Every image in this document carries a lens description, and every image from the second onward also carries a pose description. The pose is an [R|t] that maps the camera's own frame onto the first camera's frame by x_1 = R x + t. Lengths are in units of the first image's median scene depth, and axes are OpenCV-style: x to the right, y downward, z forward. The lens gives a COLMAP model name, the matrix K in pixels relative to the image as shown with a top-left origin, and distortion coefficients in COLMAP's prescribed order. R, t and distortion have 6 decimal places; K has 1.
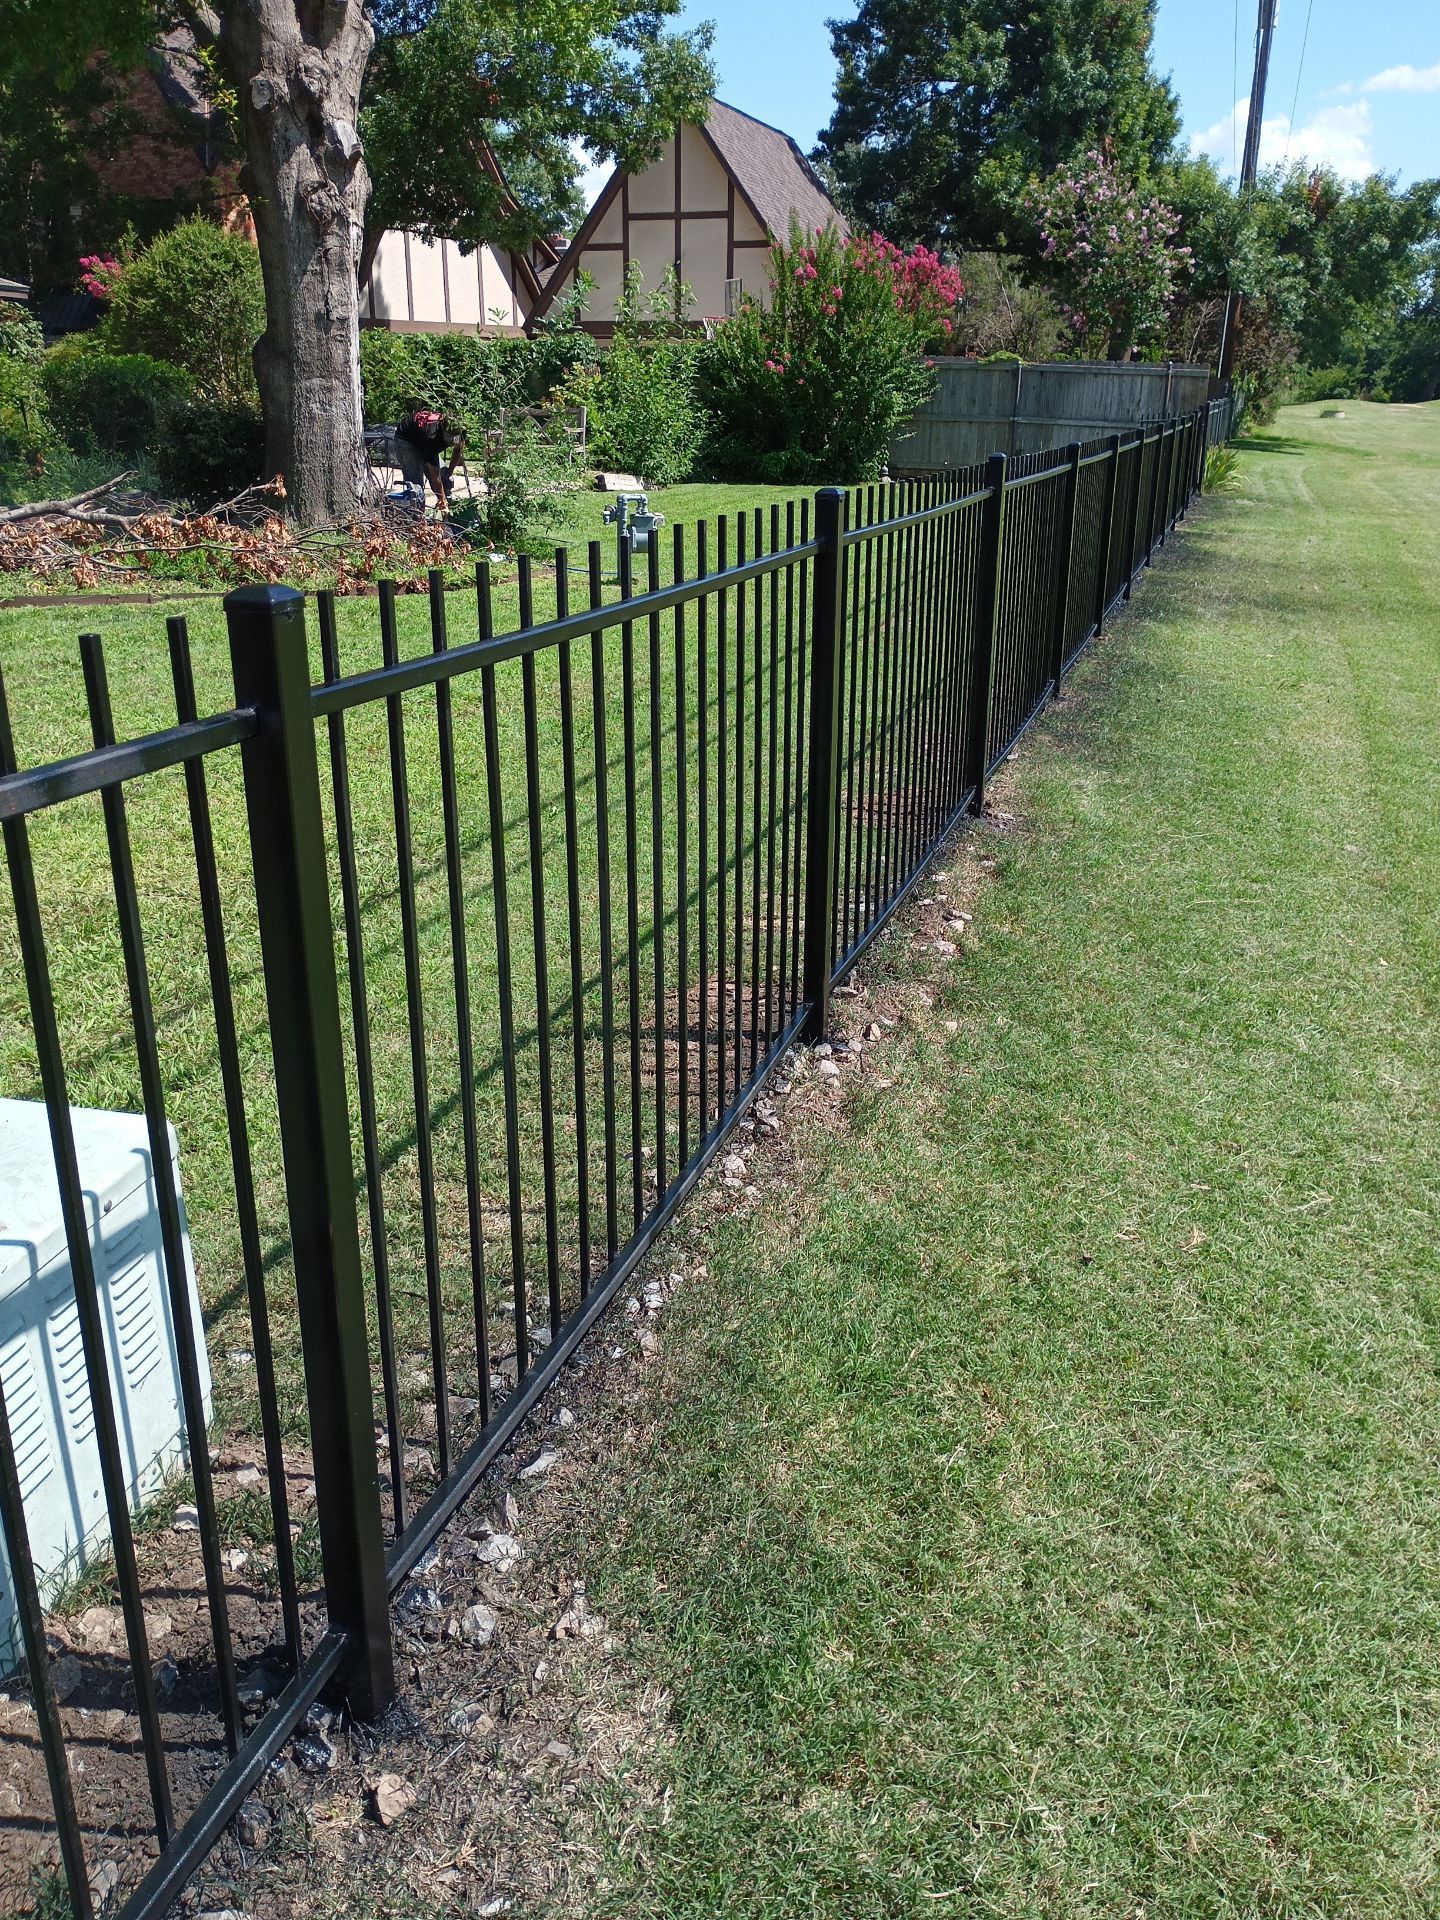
lens RADIAL K [[1526.0, 0, 720.0], [0, 1526.0, 960.0], [0, 0, 1]] dist [0.052038, -0.077360]
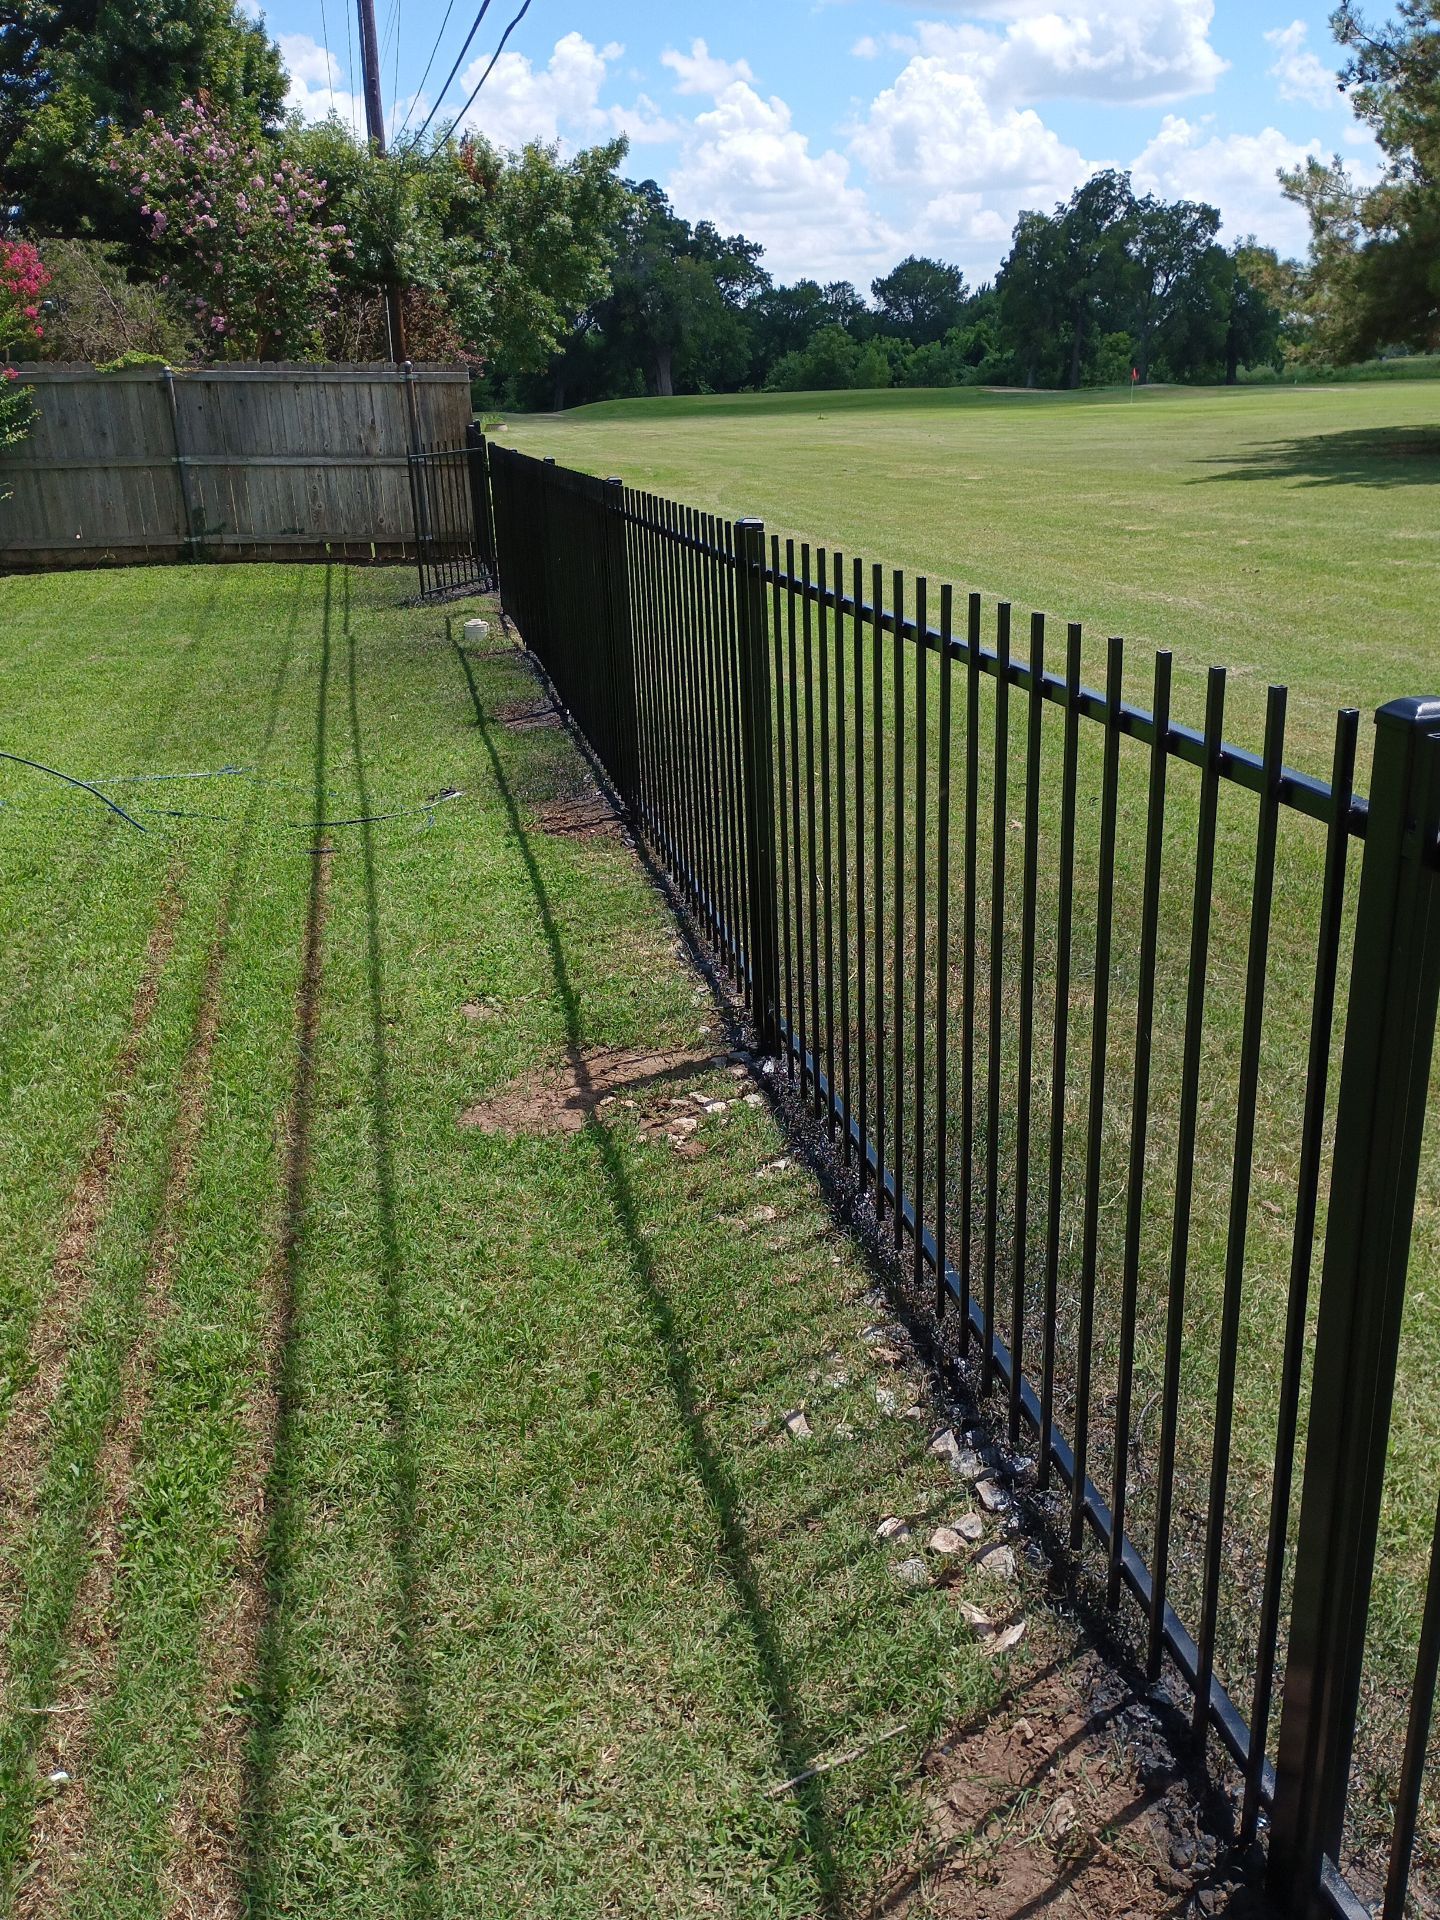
lens RADIAL K [[1526.0, 0, 720.0], [0, 1526.0, 960.0], [0, 0, 1]] dist [0.052038, -0.077360]
pose [[0.866572, -0.207923, 0.453676, 0.036418], [0.213046, 0.976204, 0.040460, -0.084628], [-0.451292, 0.061593, 0.890248, 0.228829]]
